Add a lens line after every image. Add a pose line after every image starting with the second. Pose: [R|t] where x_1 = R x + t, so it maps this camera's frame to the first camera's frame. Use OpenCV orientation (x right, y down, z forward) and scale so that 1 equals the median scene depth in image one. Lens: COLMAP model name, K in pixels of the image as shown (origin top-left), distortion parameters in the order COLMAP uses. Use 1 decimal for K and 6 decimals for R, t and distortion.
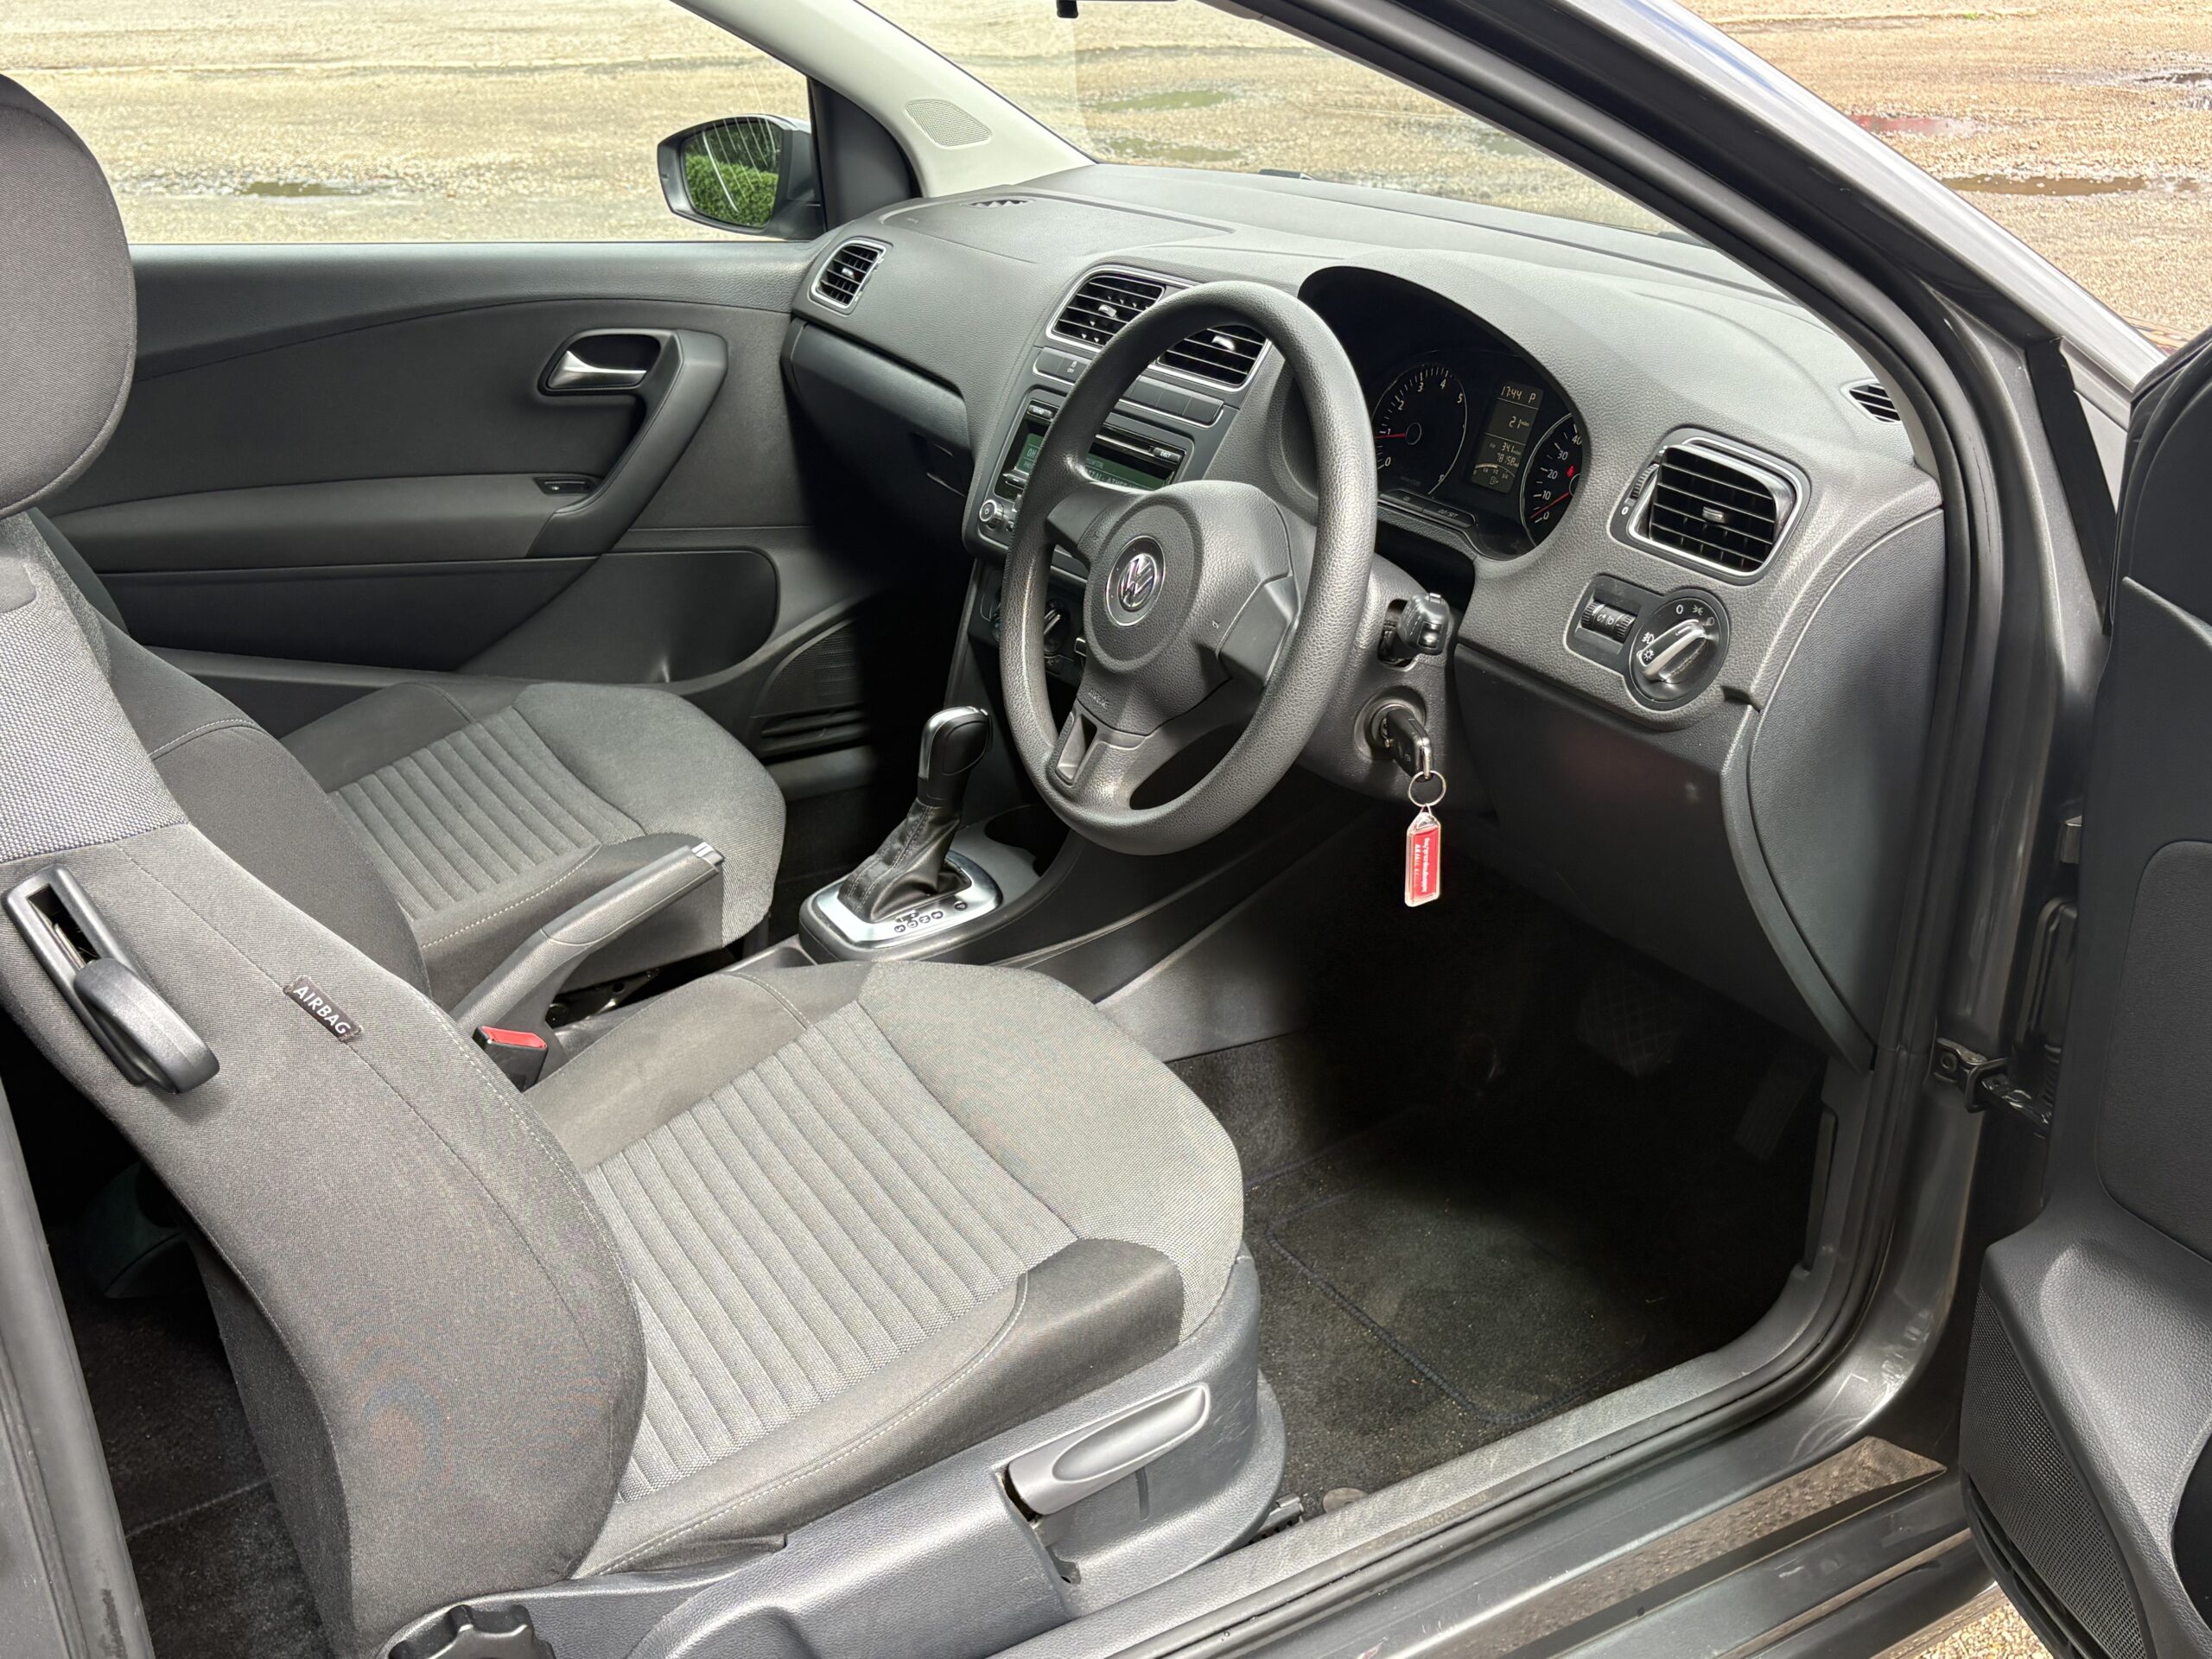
lens RADIAL K [[2289.8, 0, 1106.0], [0, 2289.8, 829.5], [0, 0, 1]] dist [0.130122, -0.451577]
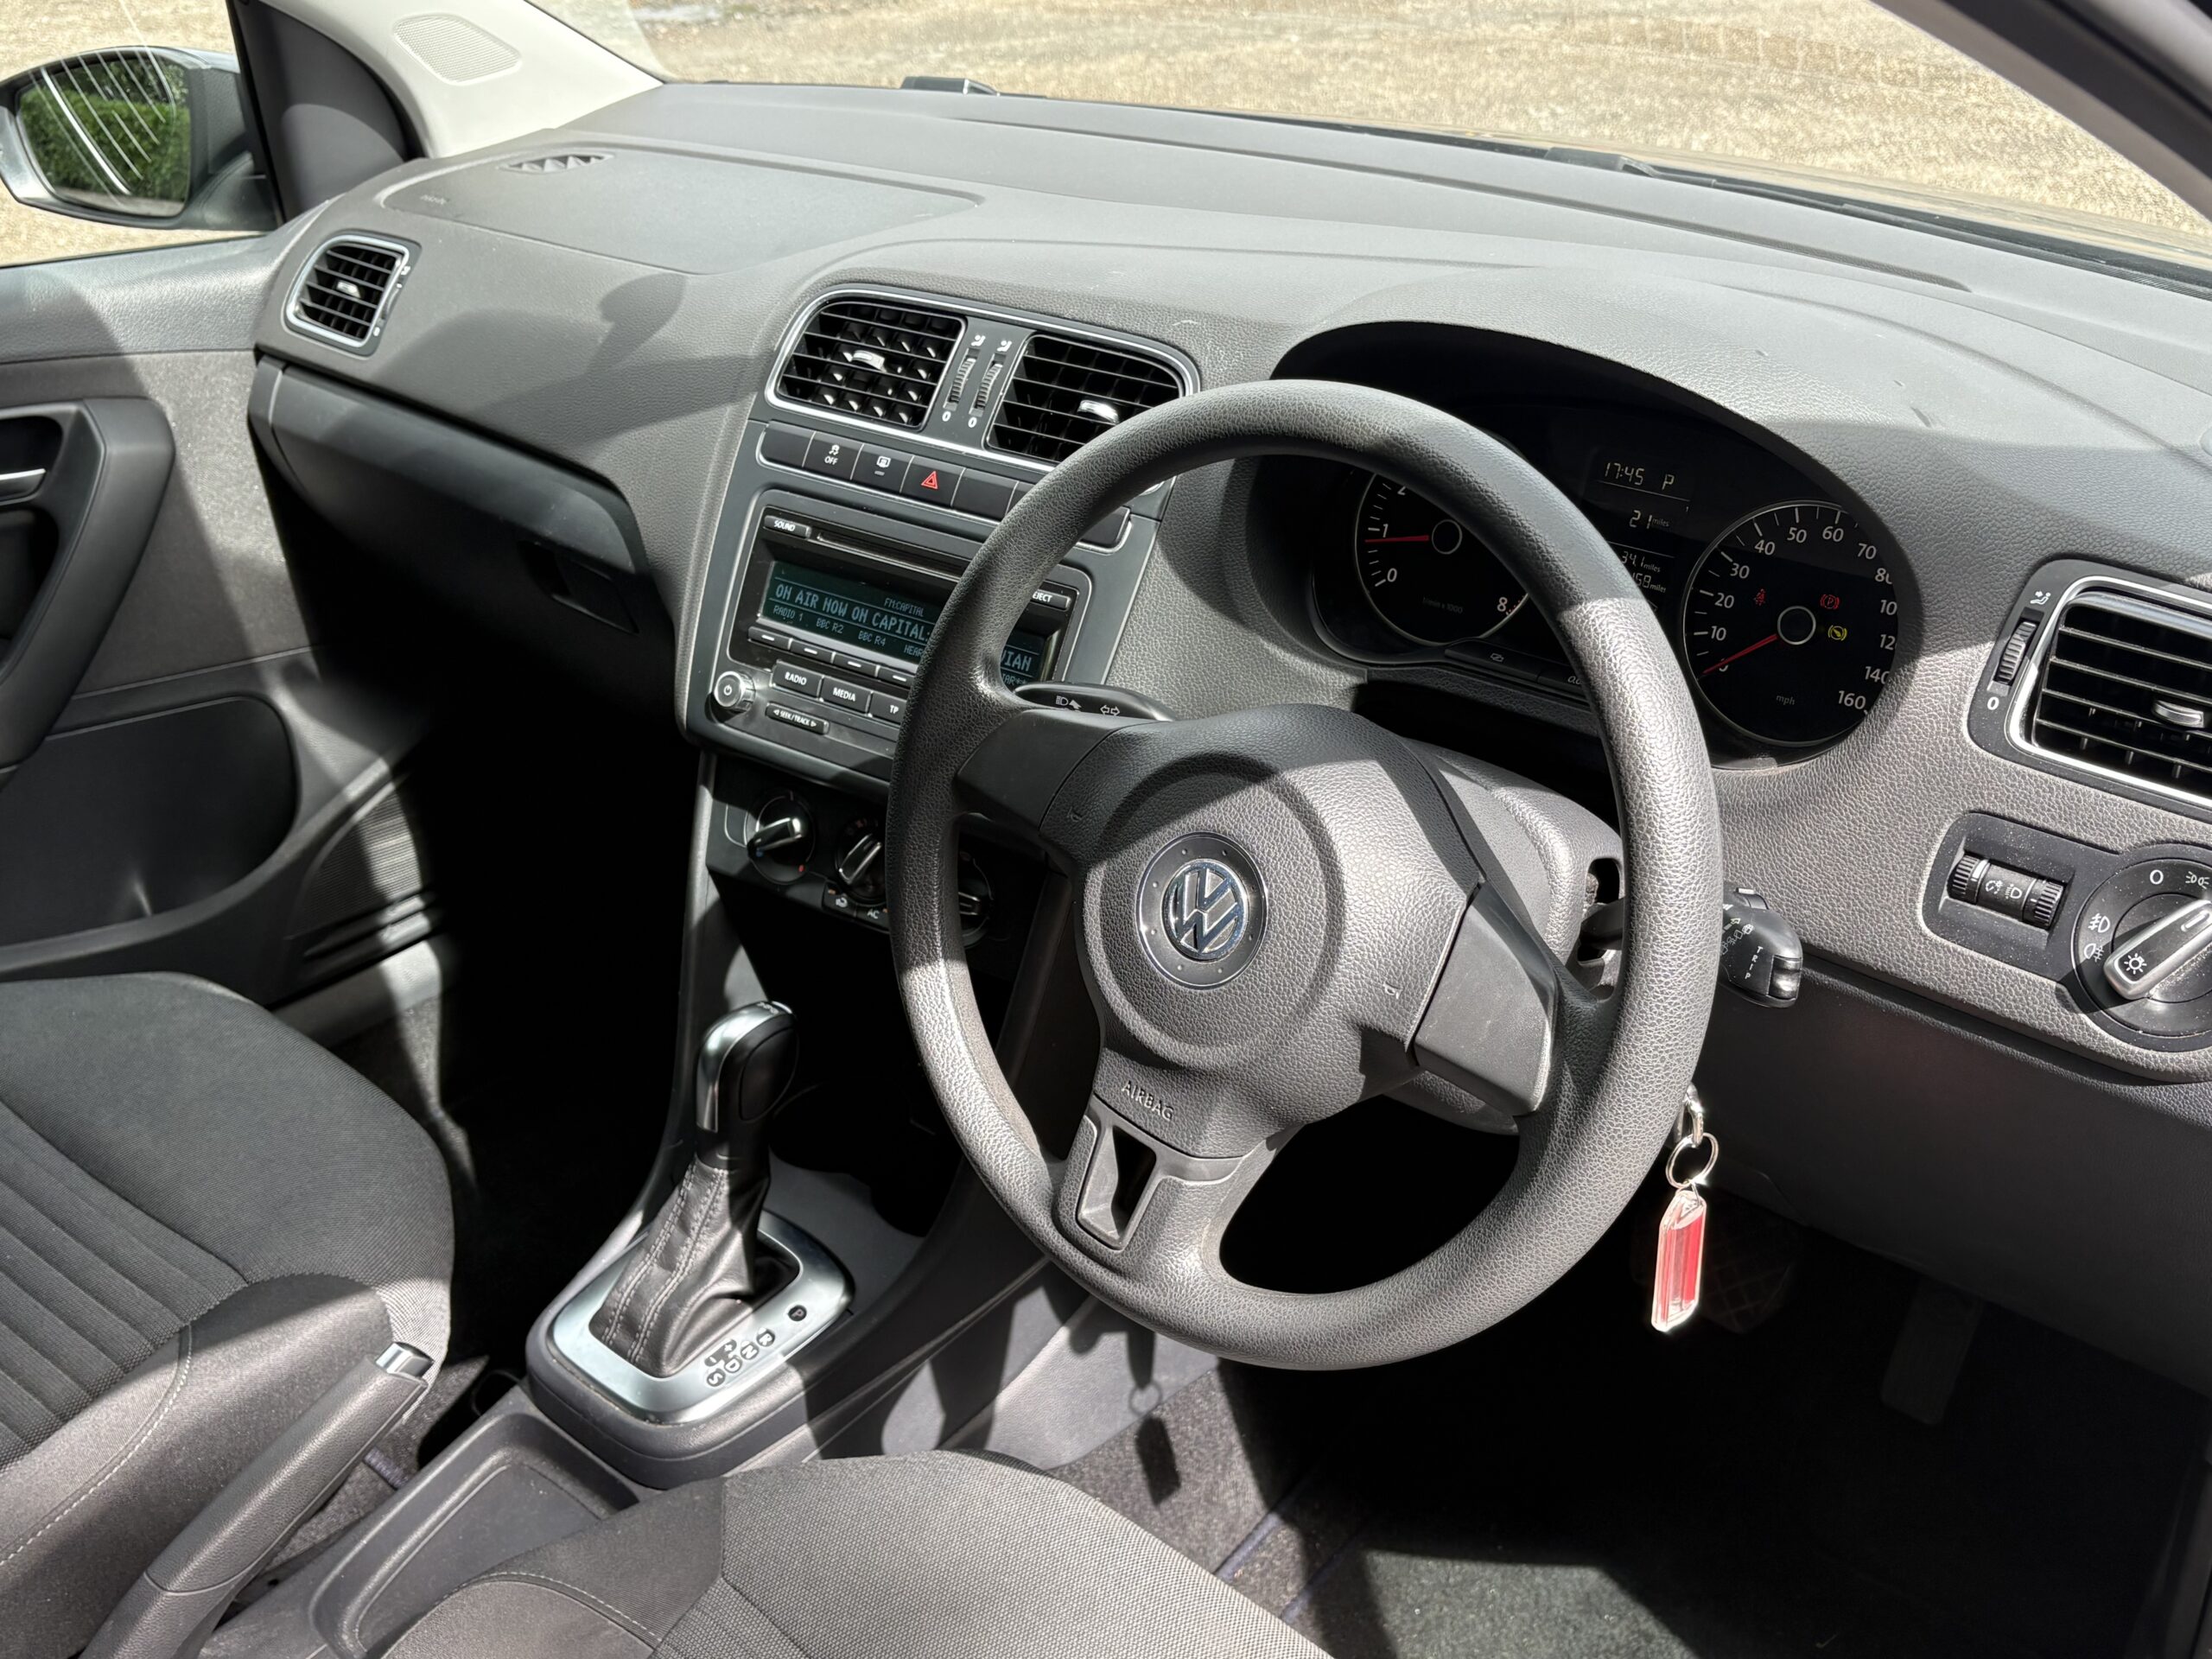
lens RADIAL K [[2276.4, 0, 1106.0], [0, 2276.4, 829.5], [0, 0, 1]] dist [0.080115, -0.236147]
pose [[0.950112, -0.161381, 0.266914, -0.126458], [0.138622, 0.985064, 0.102145, -0.149492], [-0.279412, -0.060049, 0.958292, 0.355152]]
